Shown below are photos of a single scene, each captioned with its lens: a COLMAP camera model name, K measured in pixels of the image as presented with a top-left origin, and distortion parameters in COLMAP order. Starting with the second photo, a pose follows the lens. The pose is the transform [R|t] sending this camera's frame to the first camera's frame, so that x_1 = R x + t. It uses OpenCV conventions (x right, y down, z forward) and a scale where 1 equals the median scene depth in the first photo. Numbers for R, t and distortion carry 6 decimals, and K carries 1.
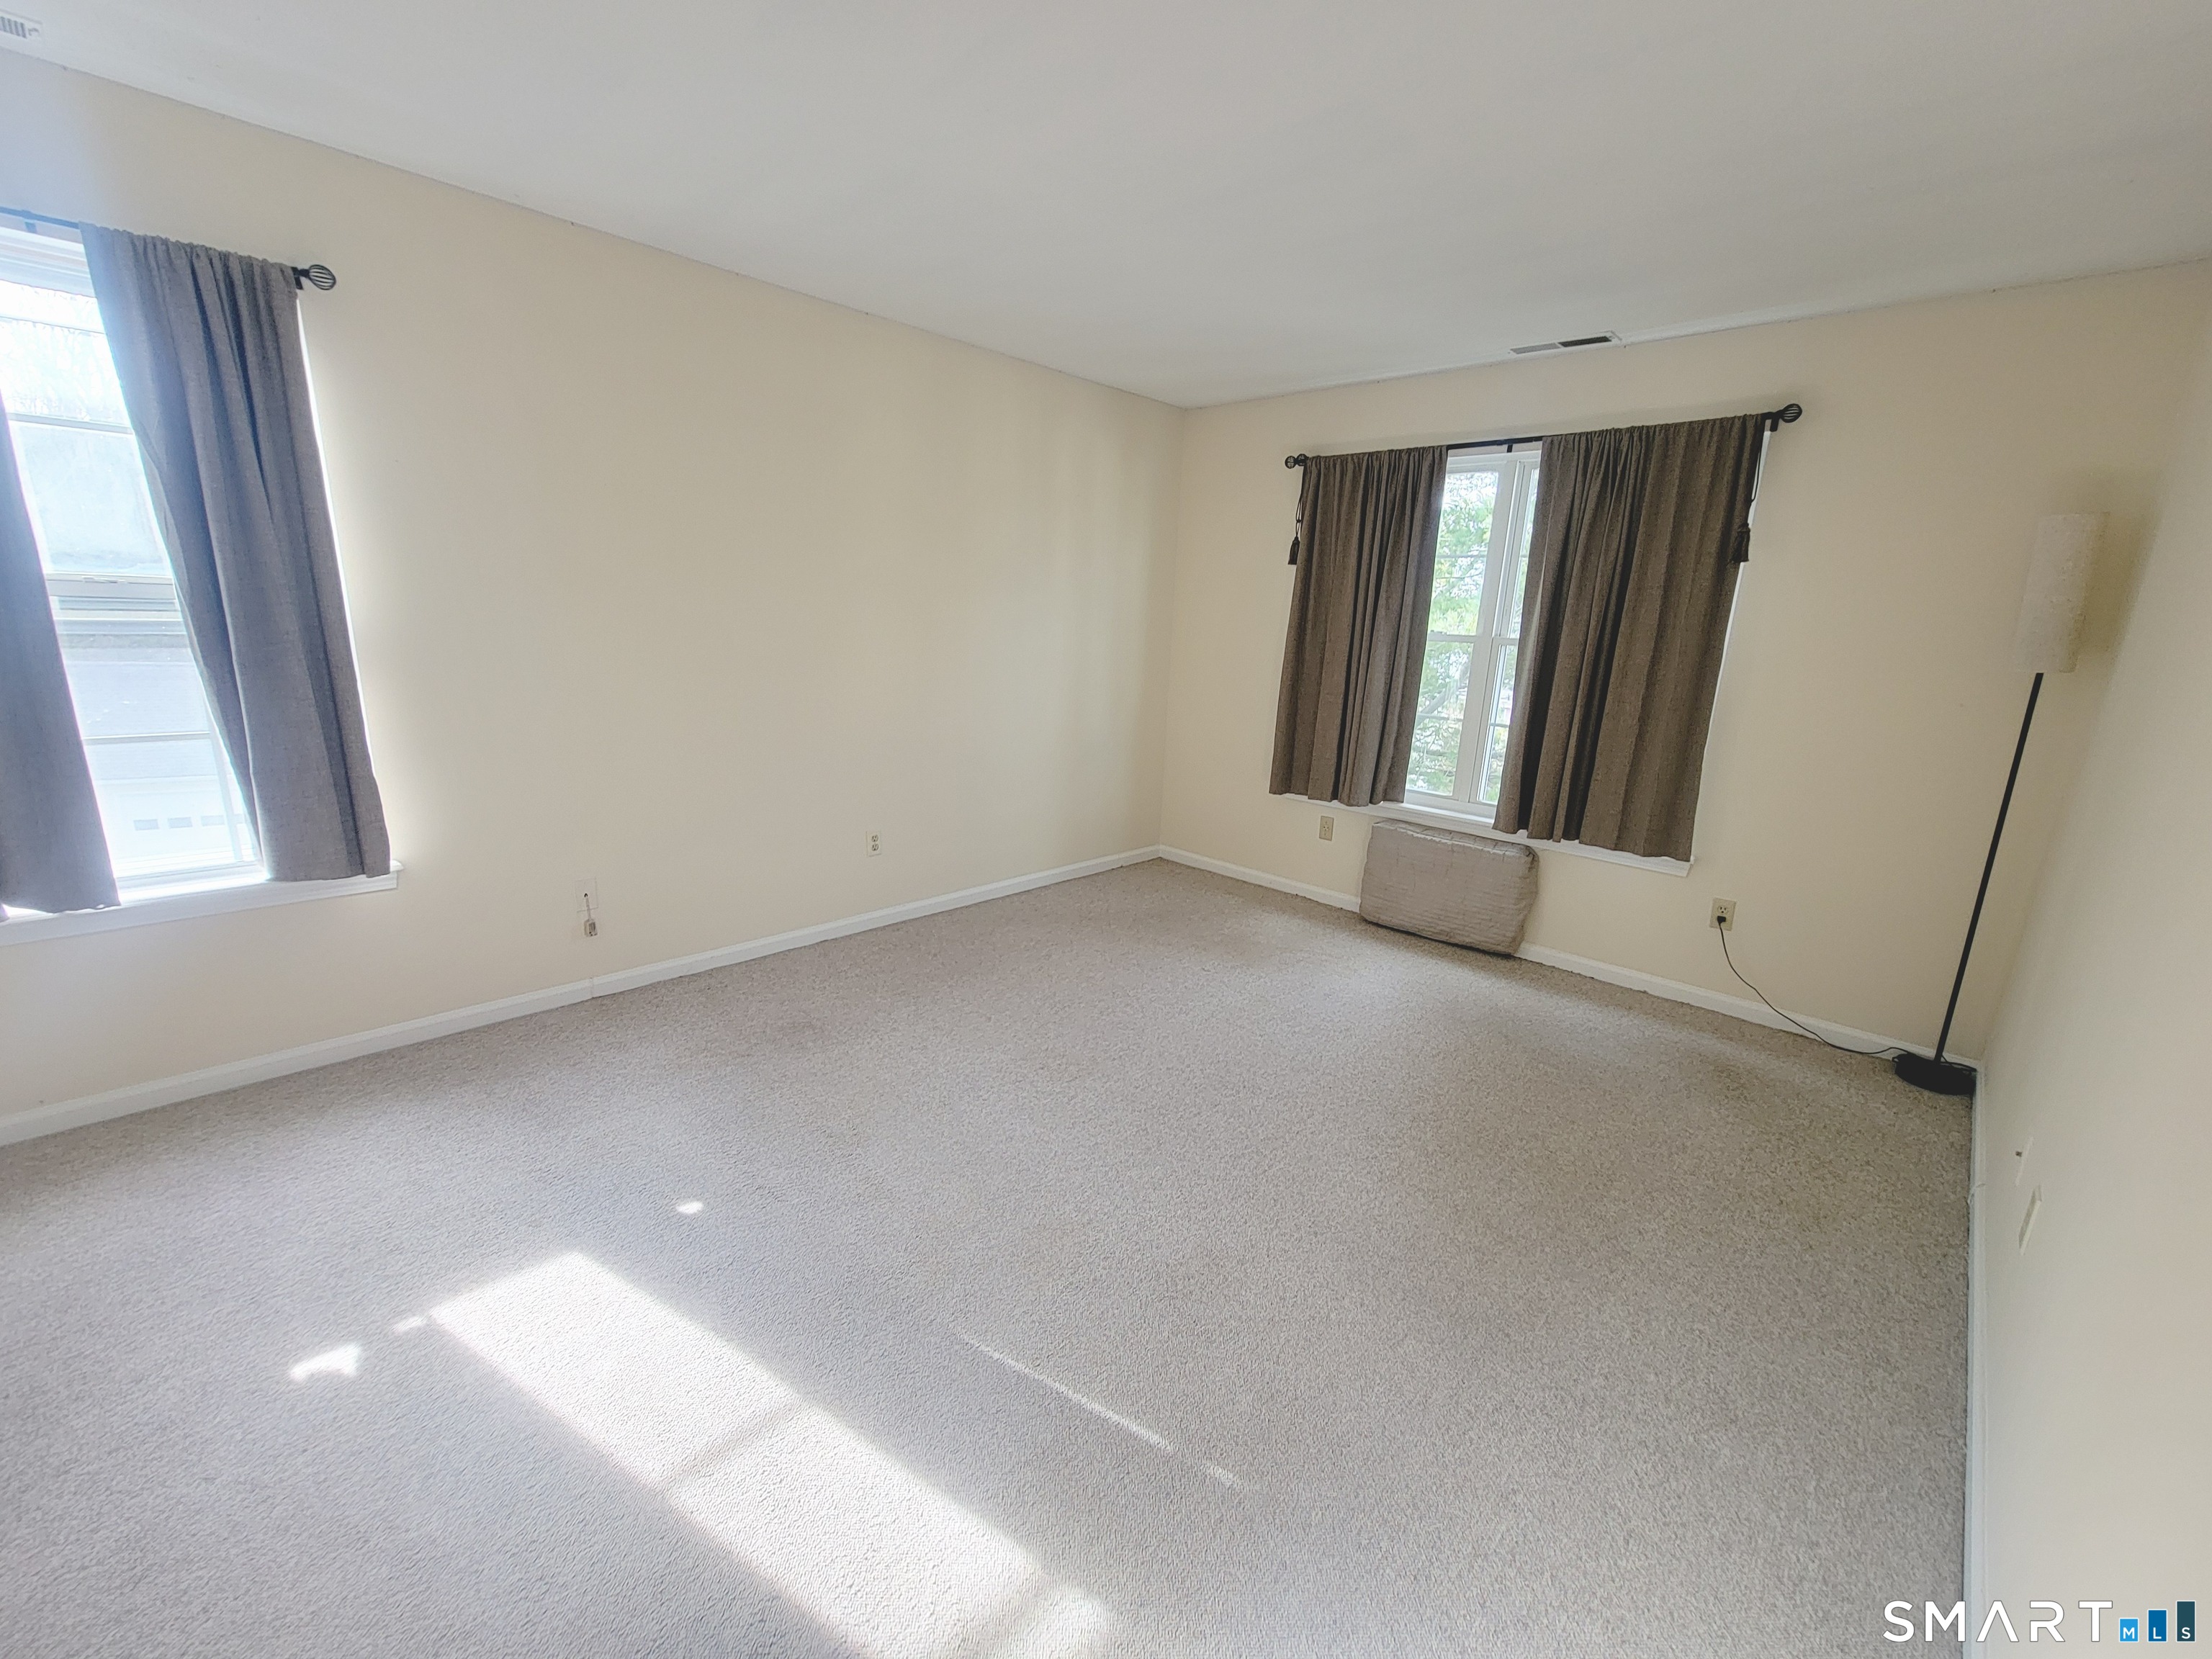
lens RADIAL K [[887.0, 0, 1092.0], [0, 887.0, 833.5], [0, 0, 1]] dist [-0.003344, 0.000050]
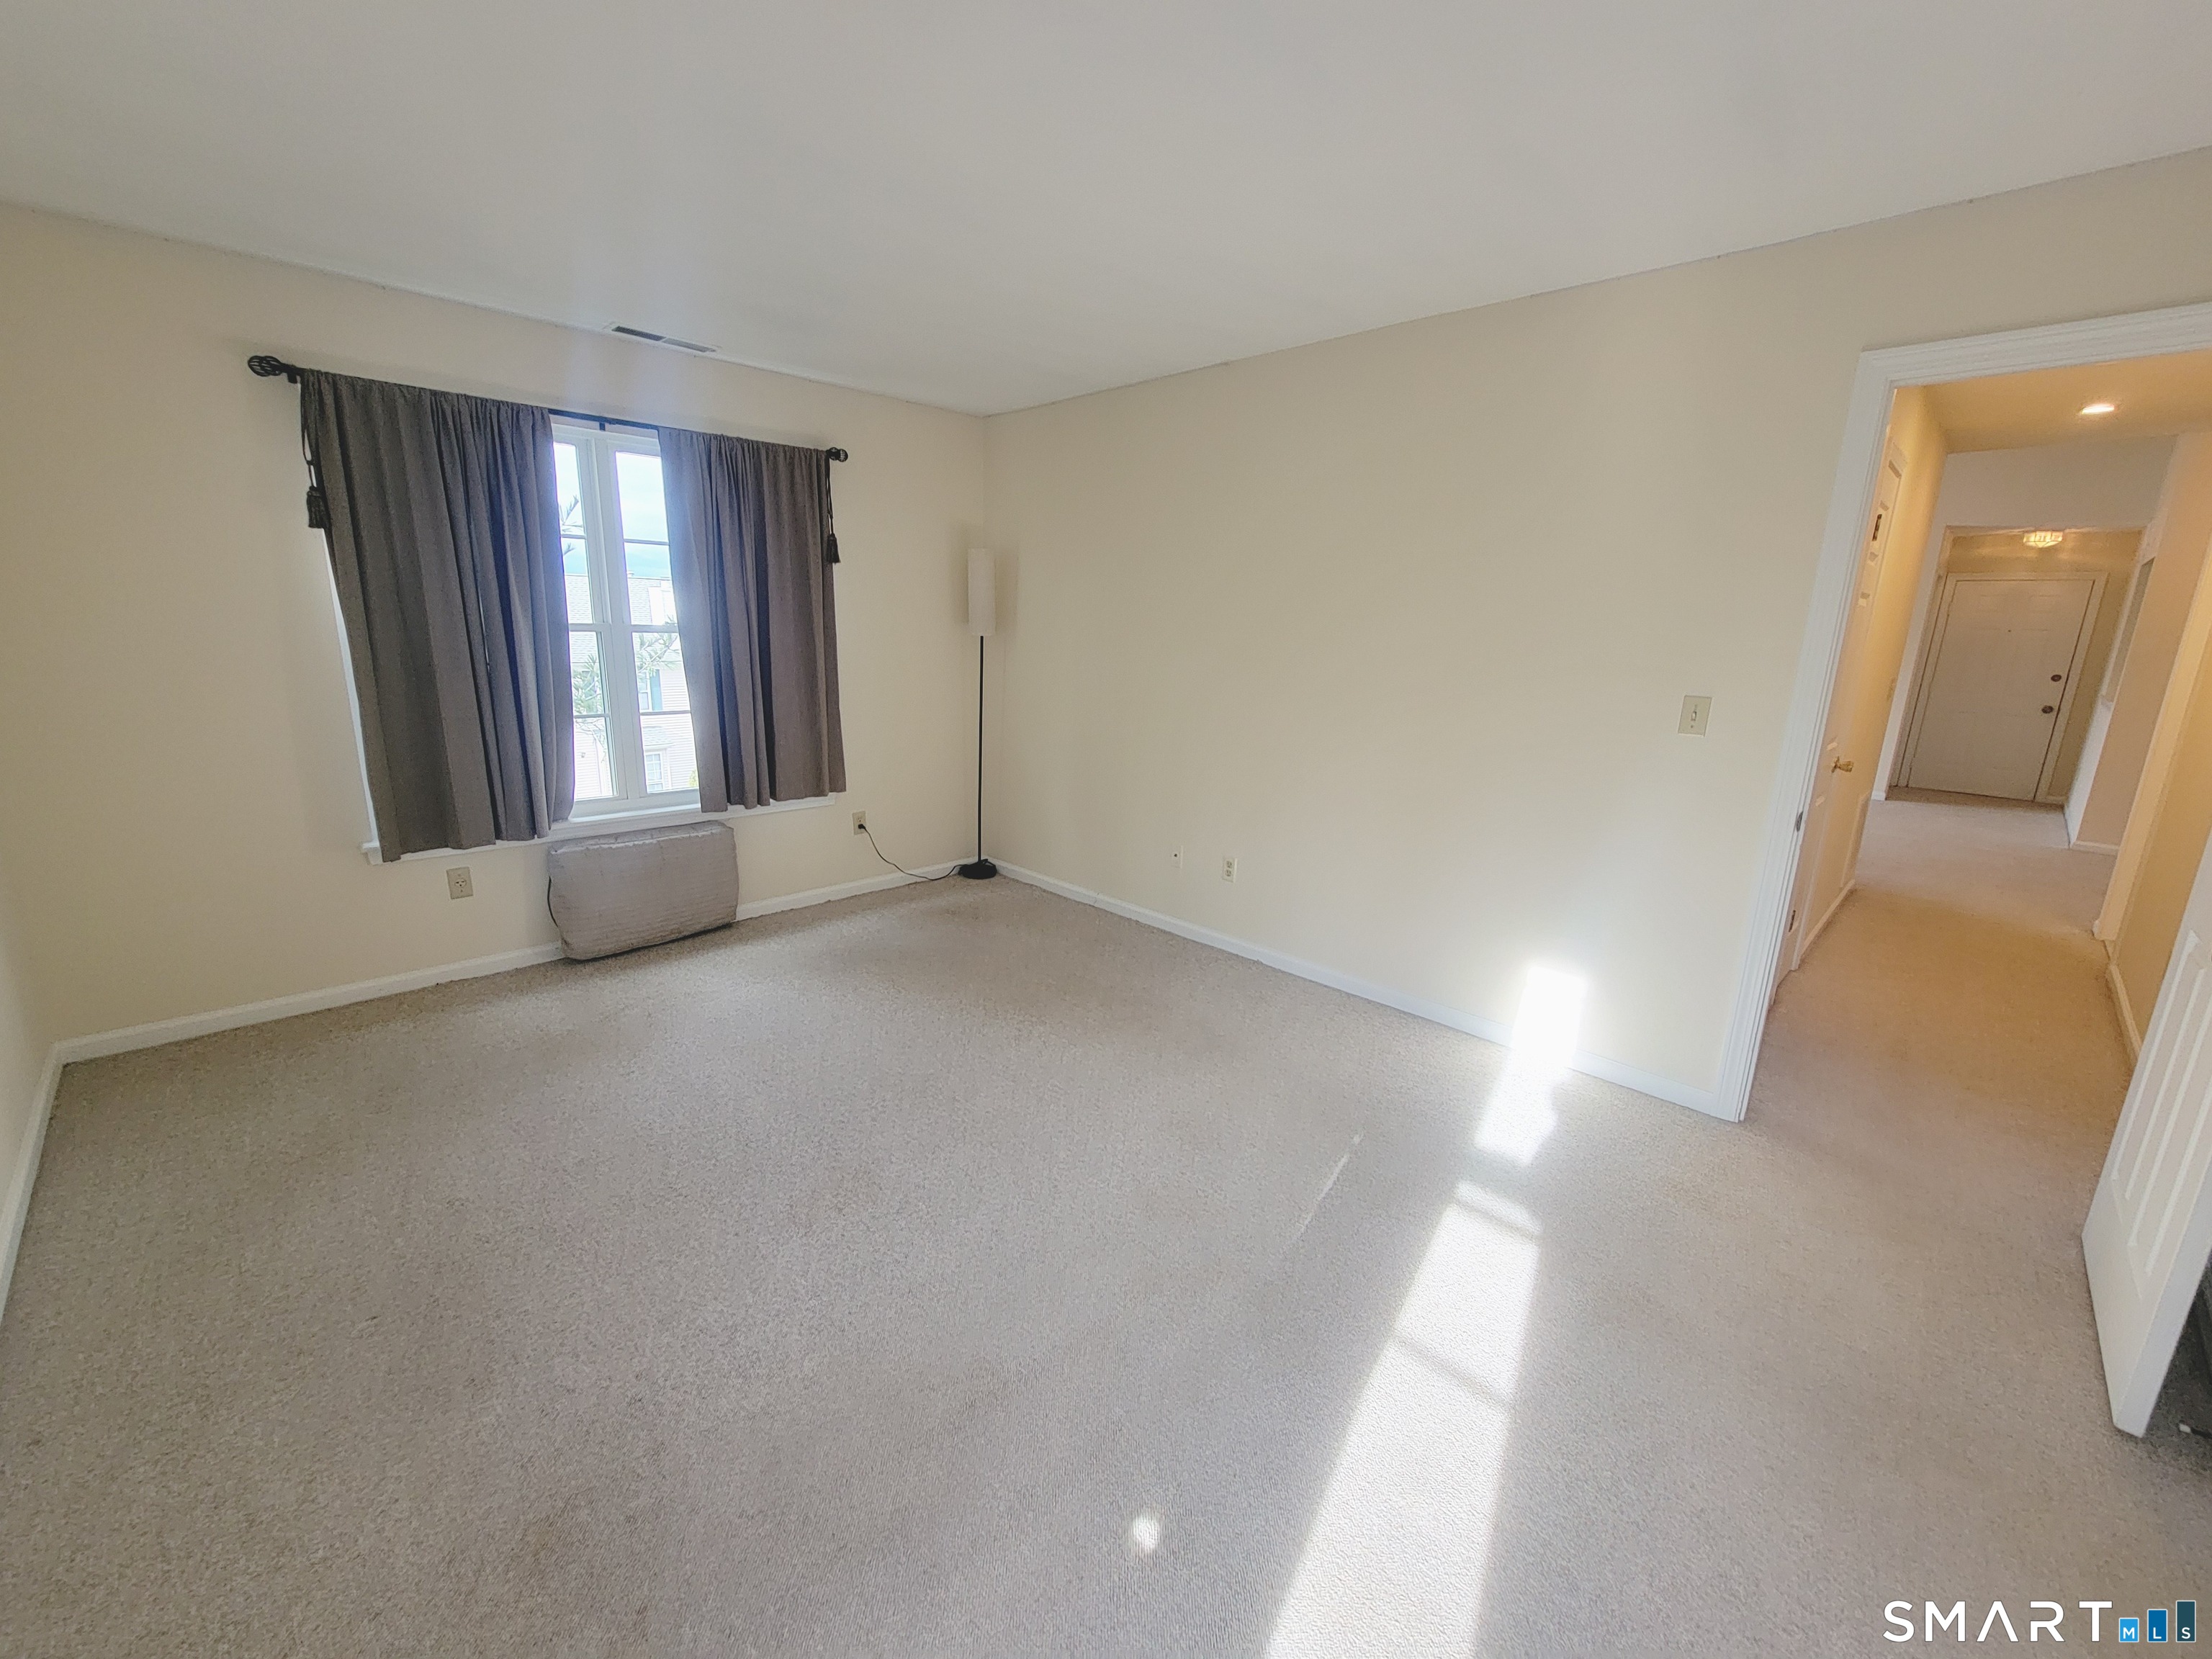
lens RADIAL K [[887.0, 0, 1087.5], [0, 887.0, 835.6], [0, 0, 1]] dist [-0.003344, 0.000050]
pose [[0.047237, -0.276344, 0.959897, -0.517932], [0.221321, 0.939981, 0.259719, -0.147750], [-0.974056, 0.200177, 0.105563, 0.462659]]
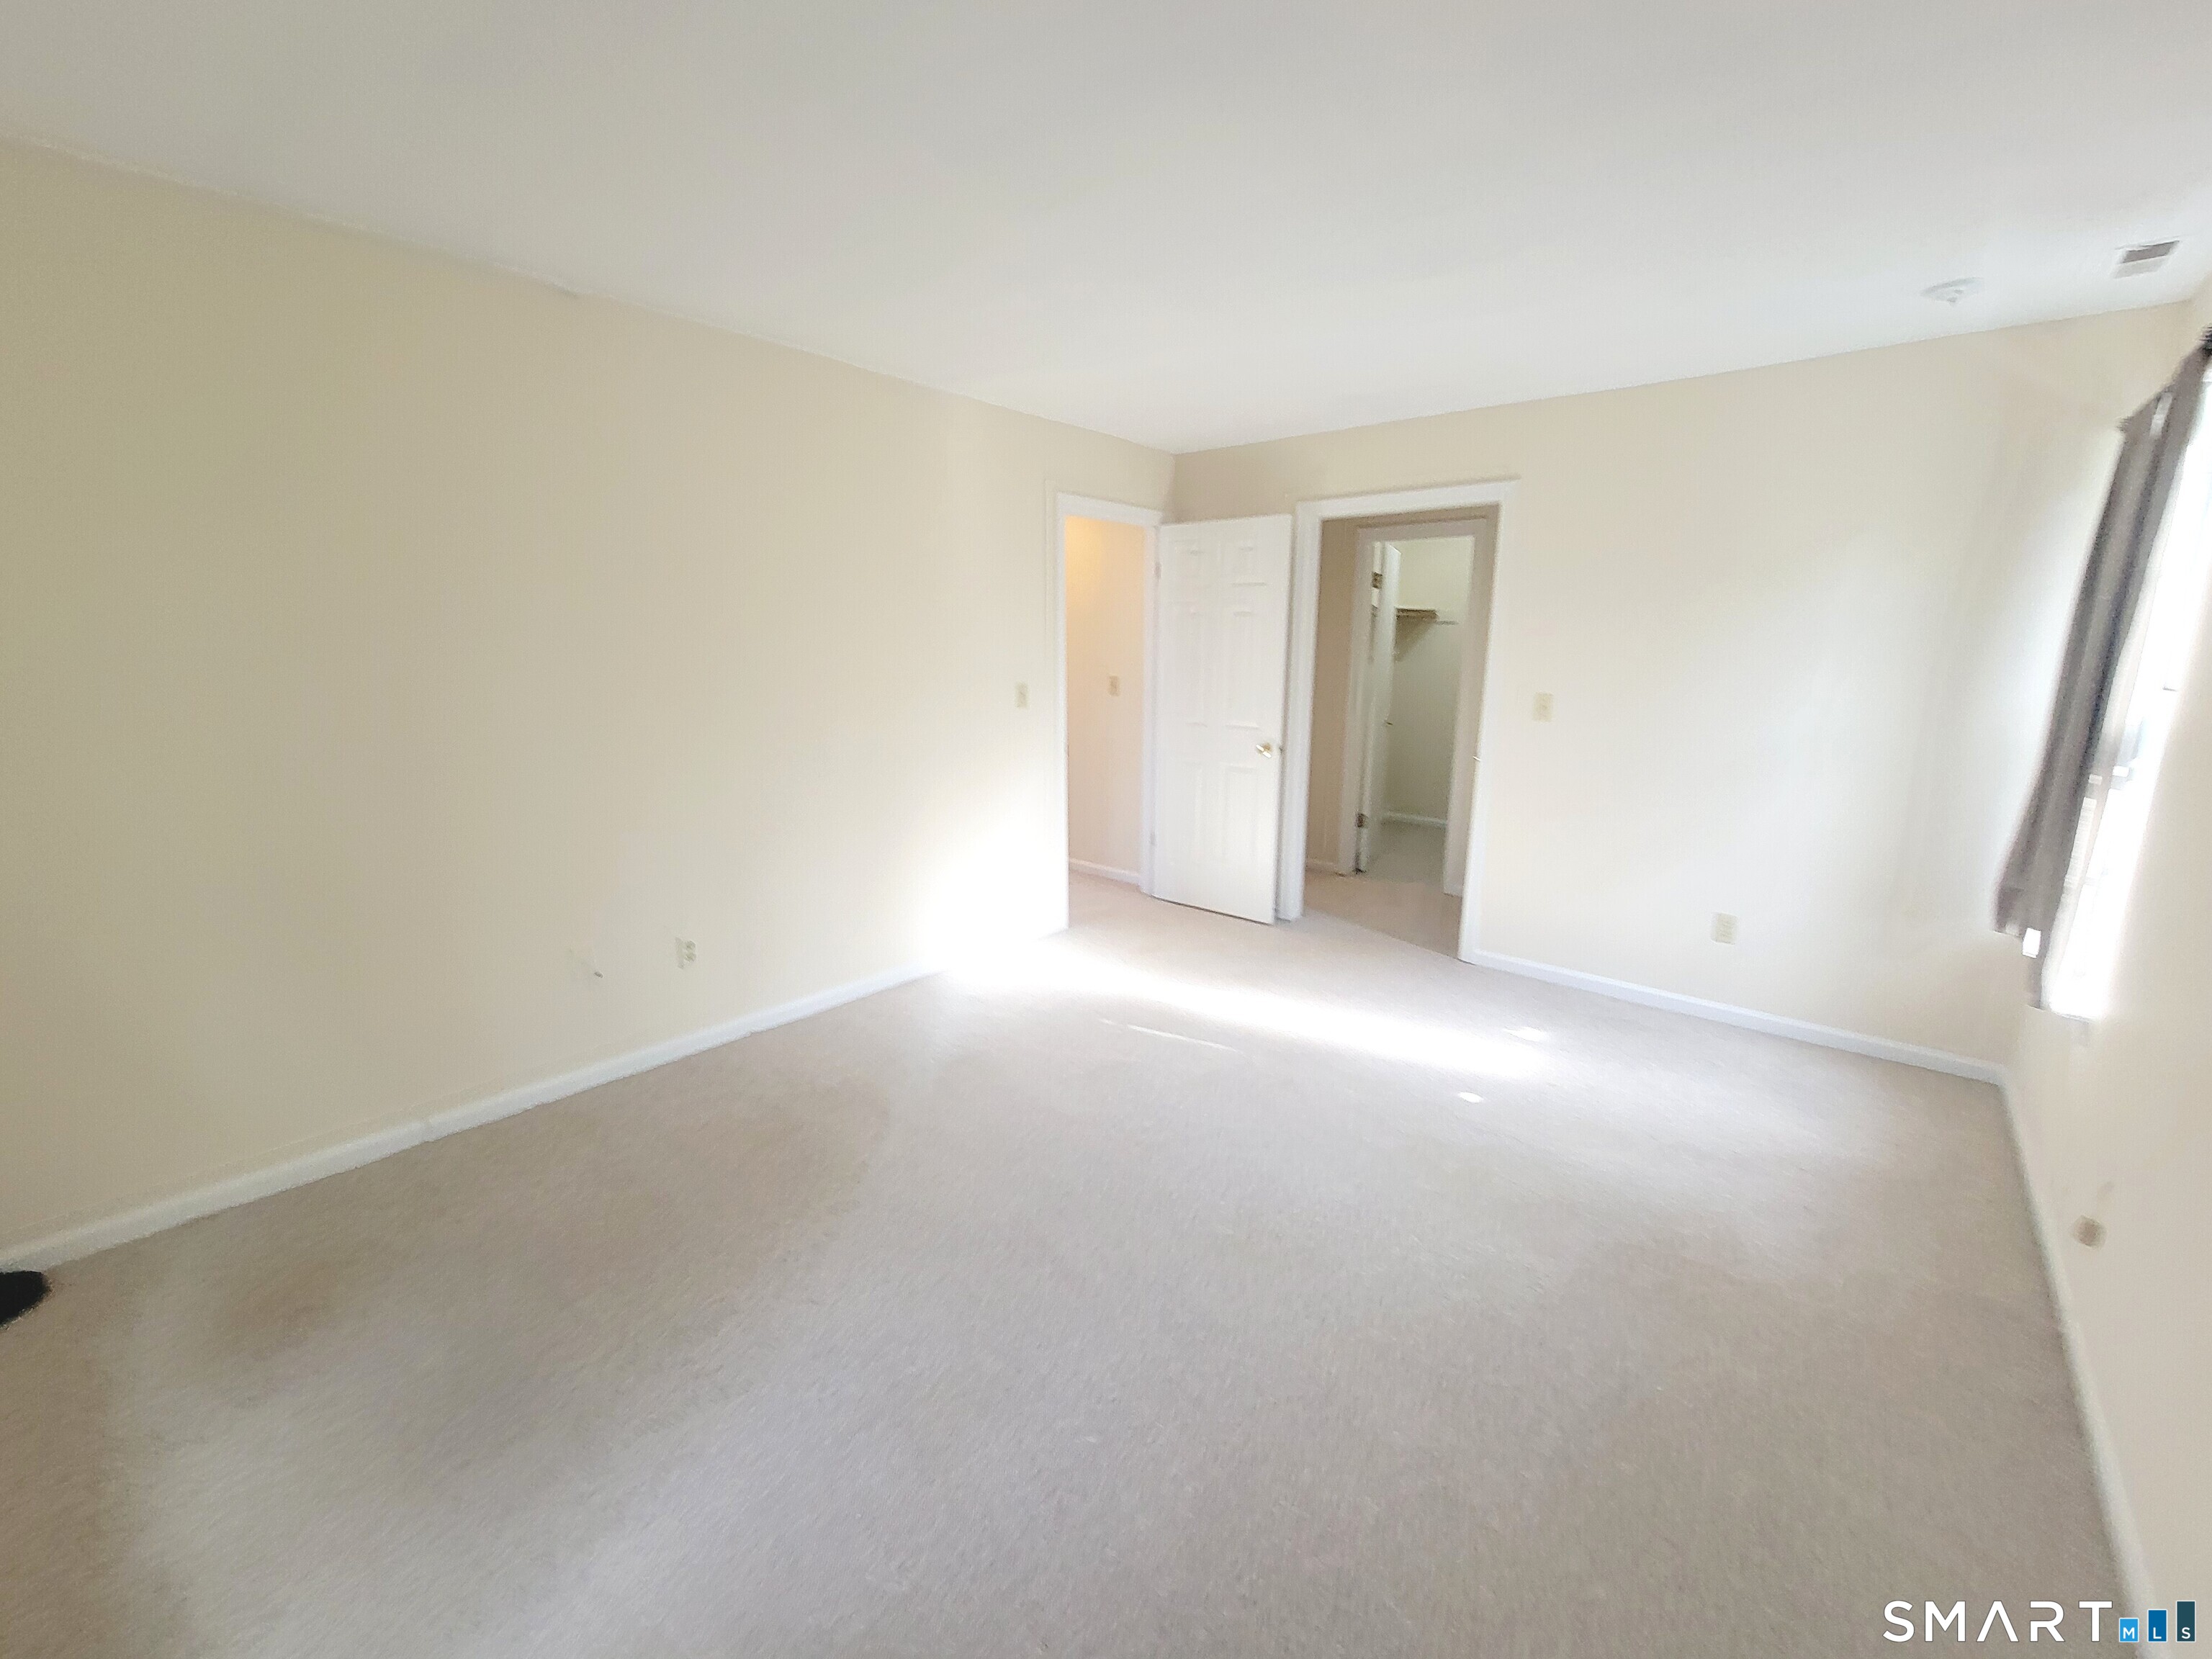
lens RADIAL K [[887.0, 0, 1122.4], [0, 887.0, 833.2], [0, 0, 1]] dist [-0.003344, 0.000050]
pose [[-0.997625, -0.045220, -0.051952, 0.105332], [-0.063670, 0.893139, 0.445251, -0.296249], [0.026266, 0.447501, -0.893898, 1.107361]]
